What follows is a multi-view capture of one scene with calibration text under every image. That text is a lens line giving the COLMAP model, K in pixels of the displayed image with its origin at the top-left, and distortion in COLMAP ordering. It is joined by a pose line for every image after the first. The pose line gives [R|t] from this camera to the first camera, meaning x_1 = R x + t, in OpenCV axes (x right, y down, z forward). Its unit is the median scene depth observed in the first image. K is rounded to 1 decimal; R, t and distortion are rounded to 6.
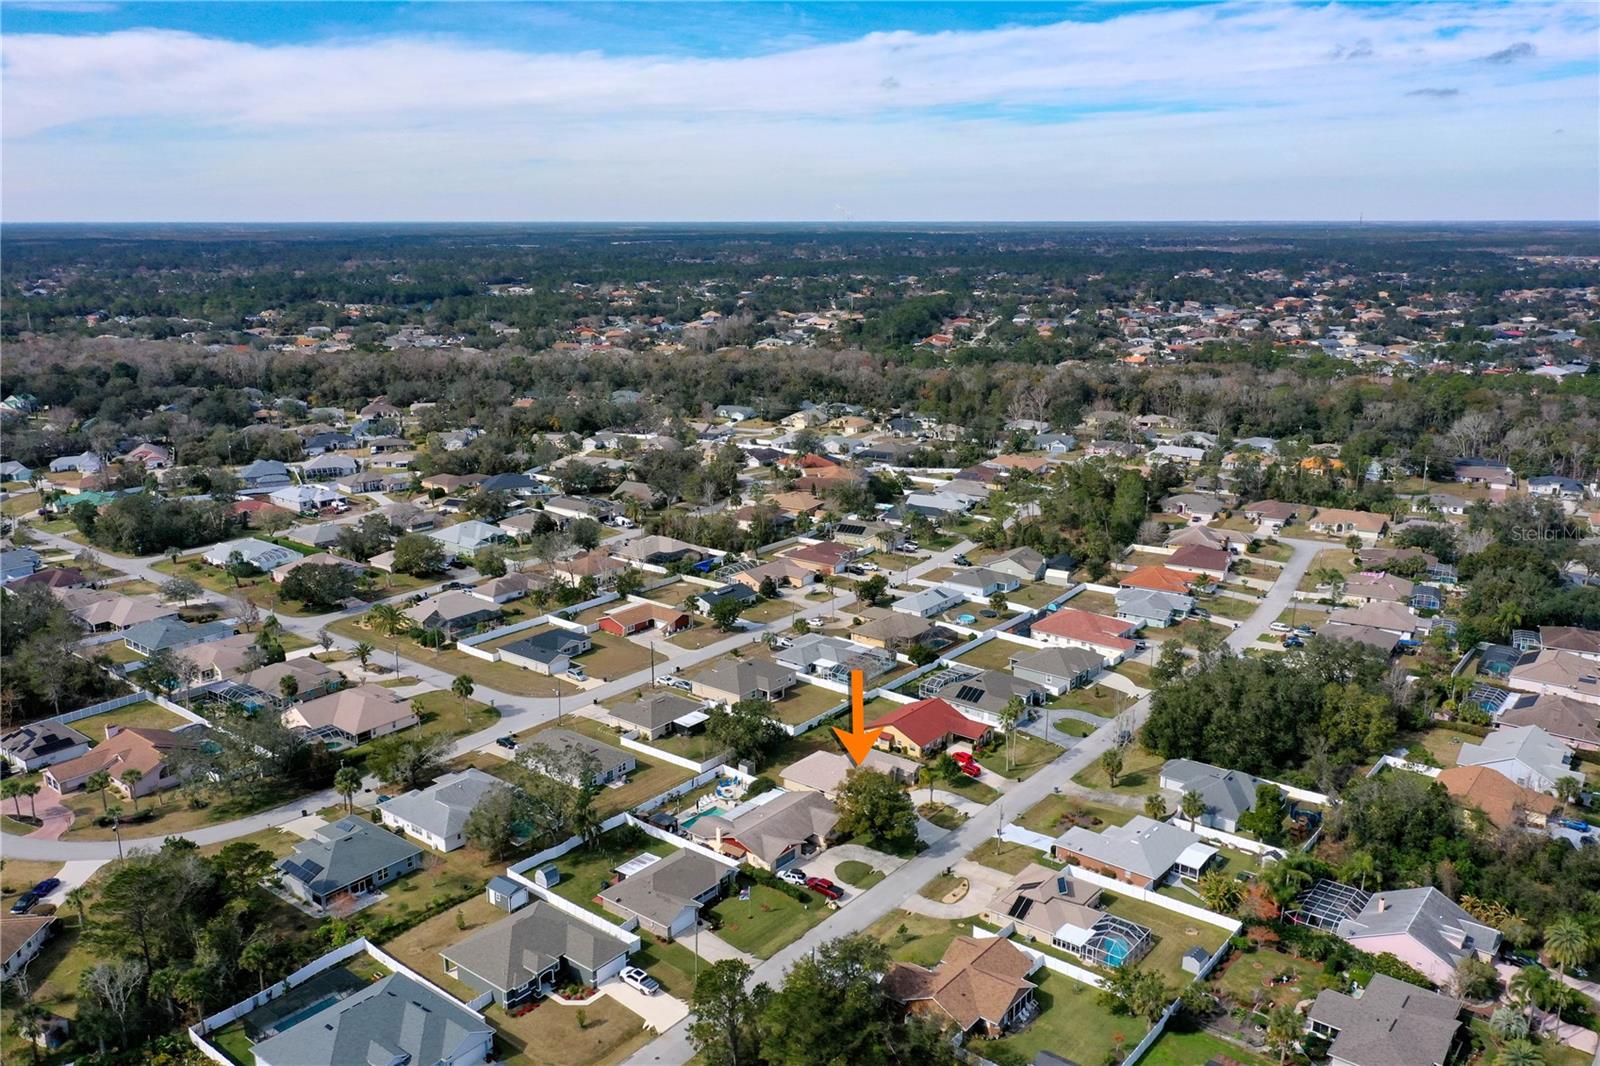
lens RADIAL K [[1256.7, 0, 800.0], [0, 1256.7, 533.0], [0, 0, 1]] dist [0.000790, 0.001866]
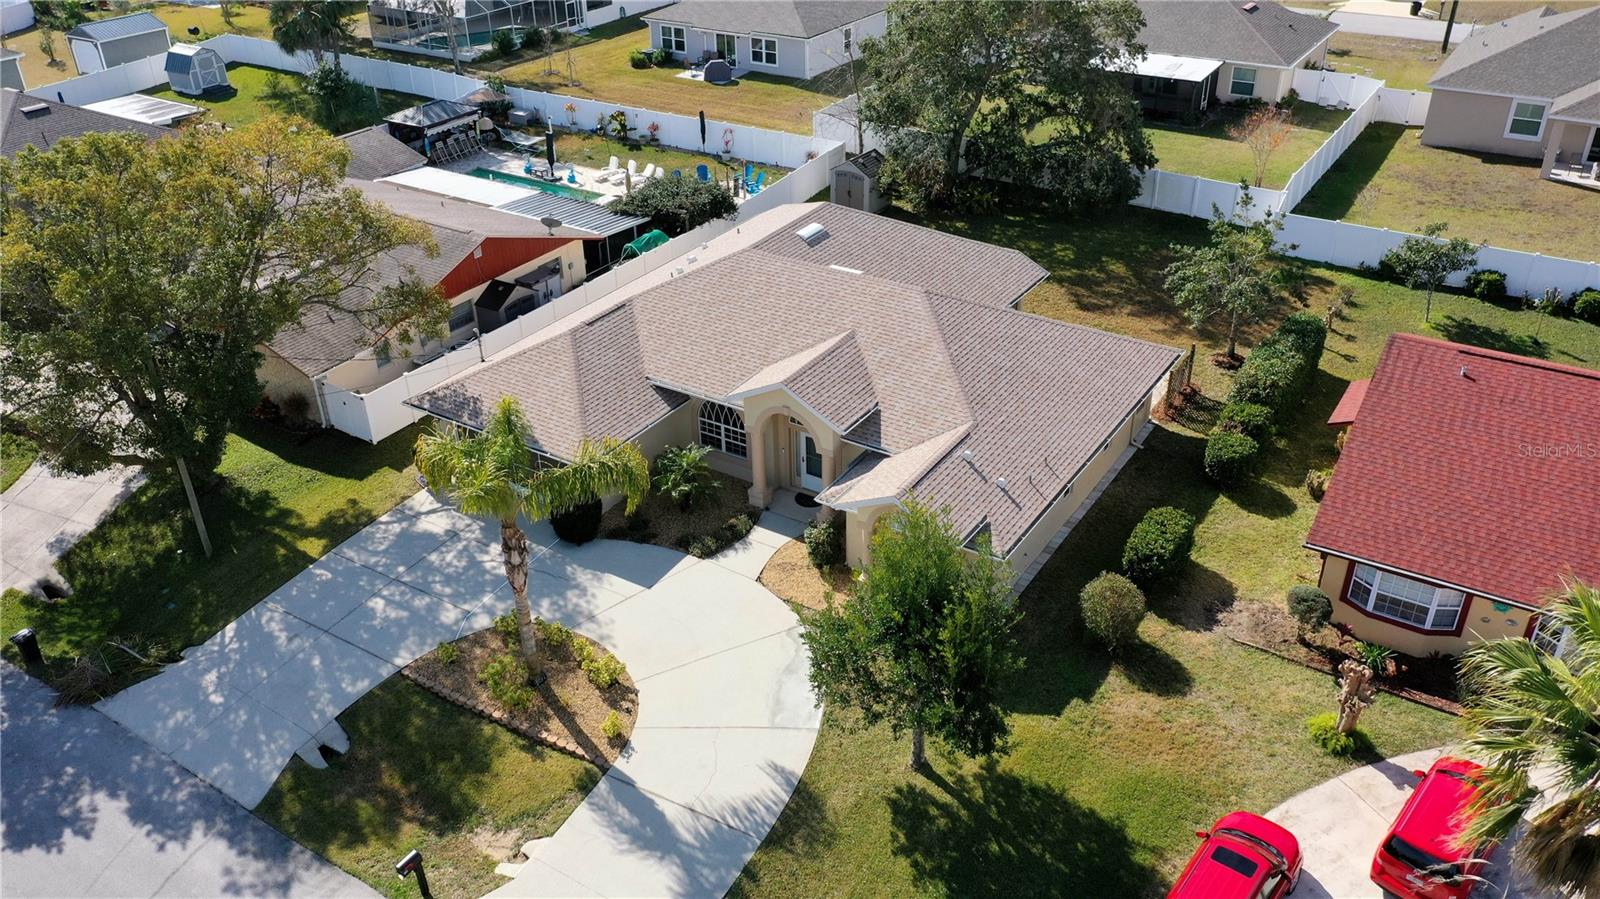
lens RADIAL K [[1302.7, 0, 800.0], [0, 1302.7, 449.5], [0, 0, 1]] dist [0.001166, 0.007510]
pose [[0.112420, 0.495423, -0.861347, 0.183048], [-0.224806, 0.857047, 0.463608, 0.095634], [0.967897, 0.141517, 0.207723, 0.804395]]
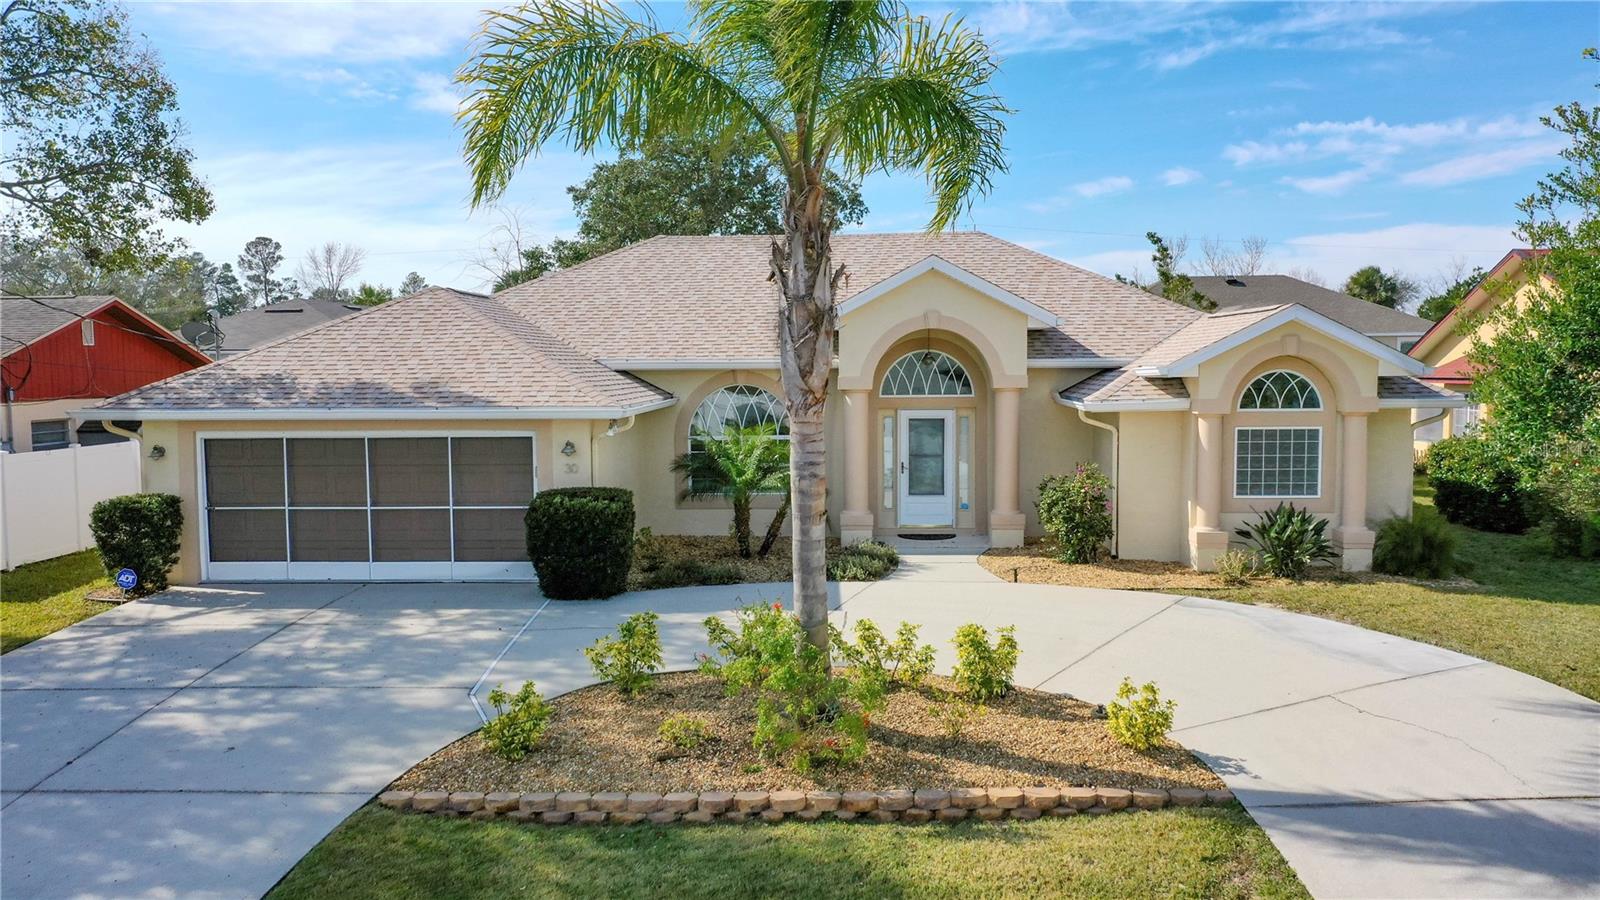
lens RADIAL K [[1302.7, 0, 800.0], [0, 1302.7, 450.0], [0, 0, 1]] dist [0.001166, 0.007510]
pose [[0.601707, 0.040455, -0.797691, 0.119385], [-0.183408, 0.979027, -0.088695, 0.172266], [0.777373, 0.199672, 0.596508, 0.780306]]
